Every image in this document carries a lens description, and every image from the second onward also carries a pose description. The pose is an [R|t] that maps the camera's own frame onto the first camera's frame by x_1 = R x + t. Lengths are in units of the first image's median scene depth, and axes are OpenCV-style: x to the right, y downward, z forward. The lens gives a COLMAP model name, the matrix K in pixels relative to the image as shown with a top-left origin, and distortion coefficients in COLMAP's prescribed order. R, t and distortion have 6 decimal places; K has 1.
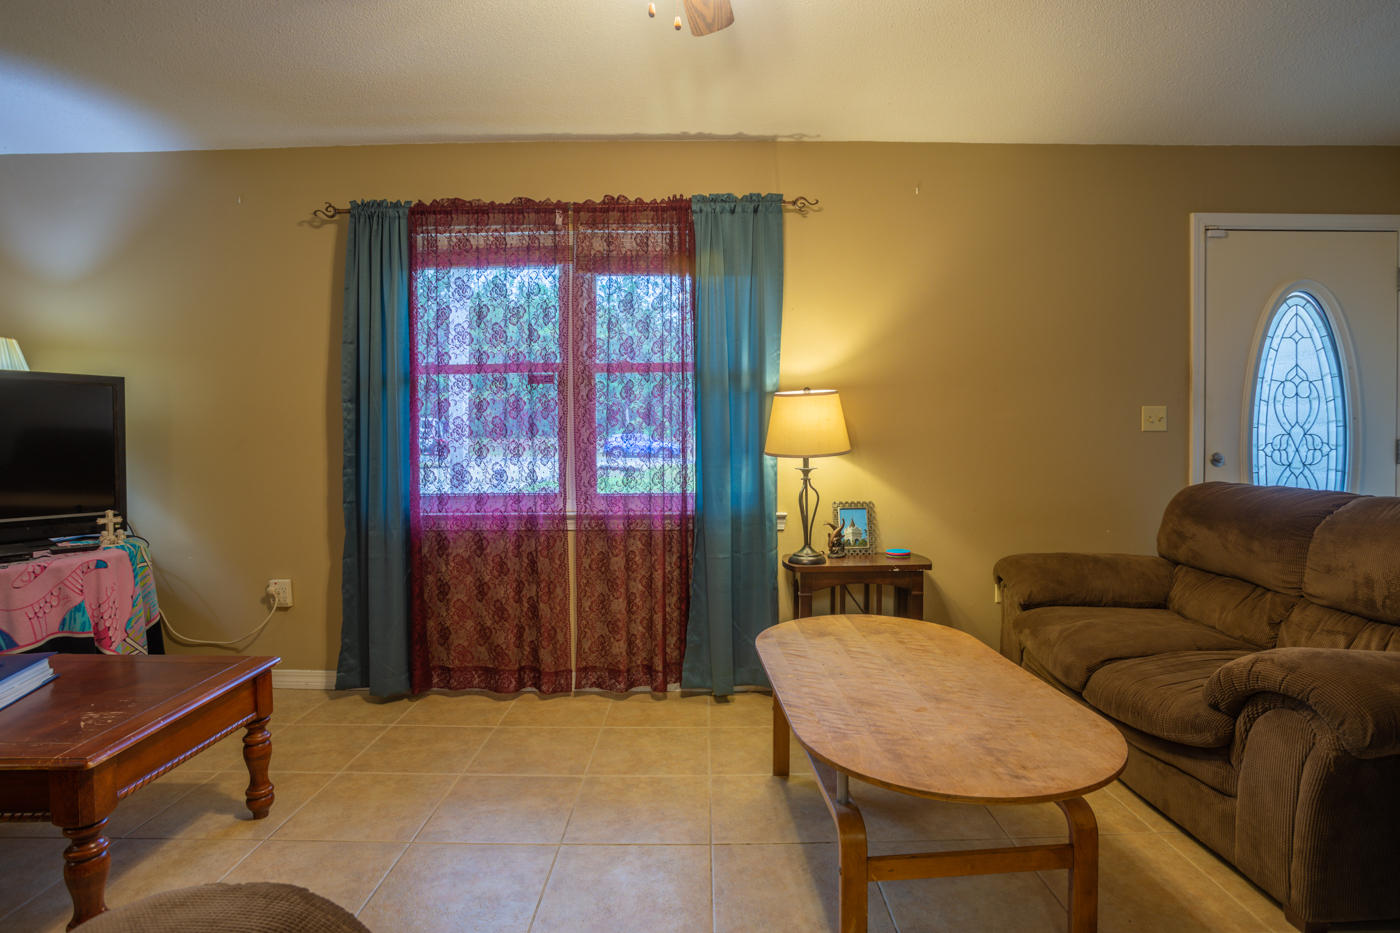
lens RADIAL K [[702.3, 0, 706.4], [0, 702.3, 463.6], [0, 0, 1]] dist [-0.045110, 0.009882]
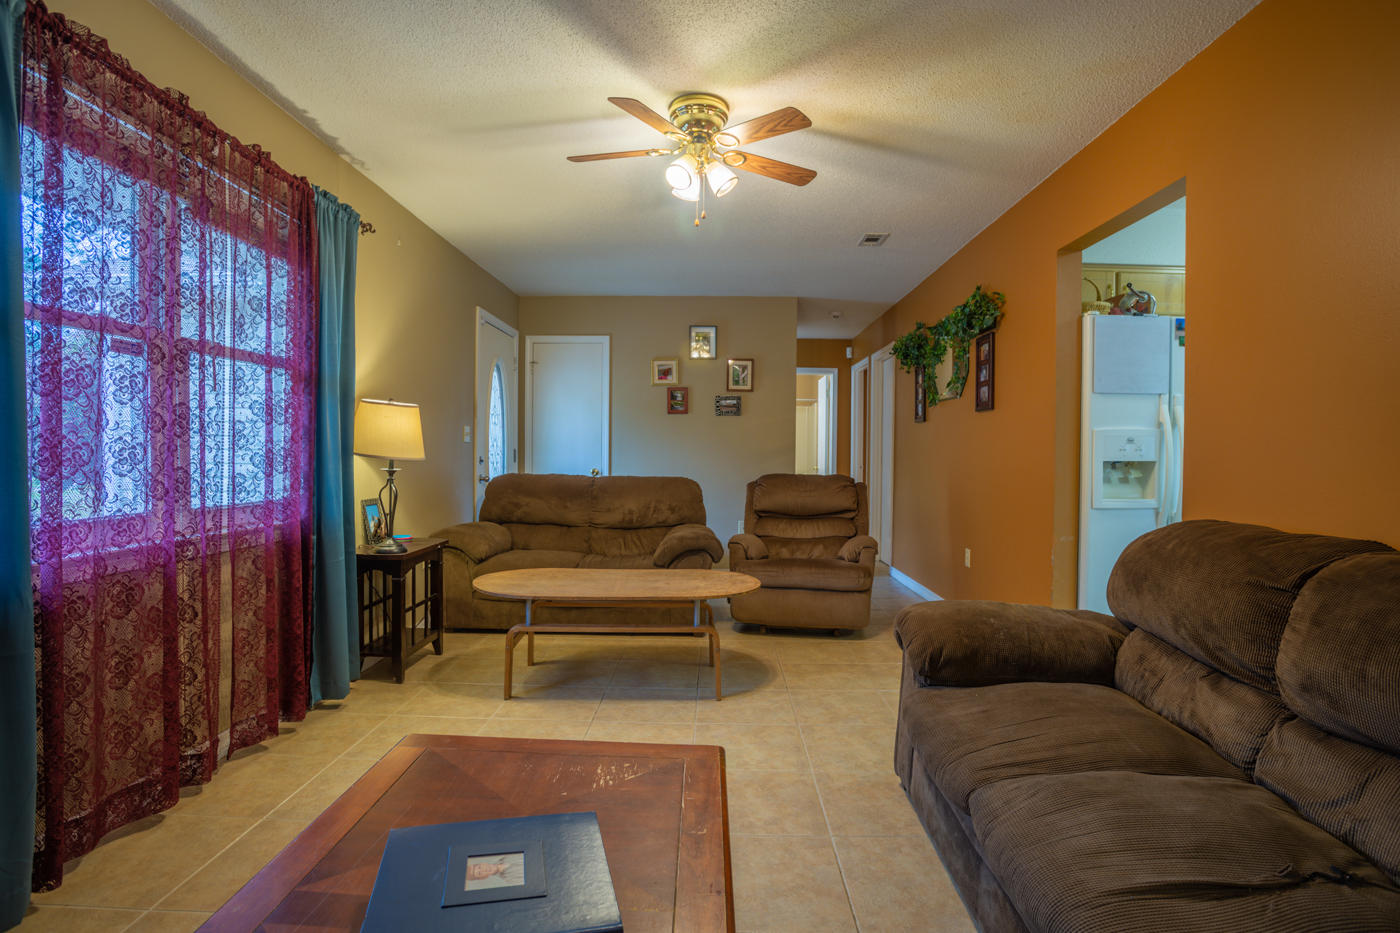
lens RADIAL K [[702.3, 0, 695.4], [0, 702.3, 464.0], [0, 0, 1]] dist [-0.045110, 0.009882]
pose [[0.035203, -0.011105, 0.999318, -0.952151], [0.011399, 0.999878, 0.010710, -0.008844], [-0.999315, 0.011014, 0.035325, 0.464050]]
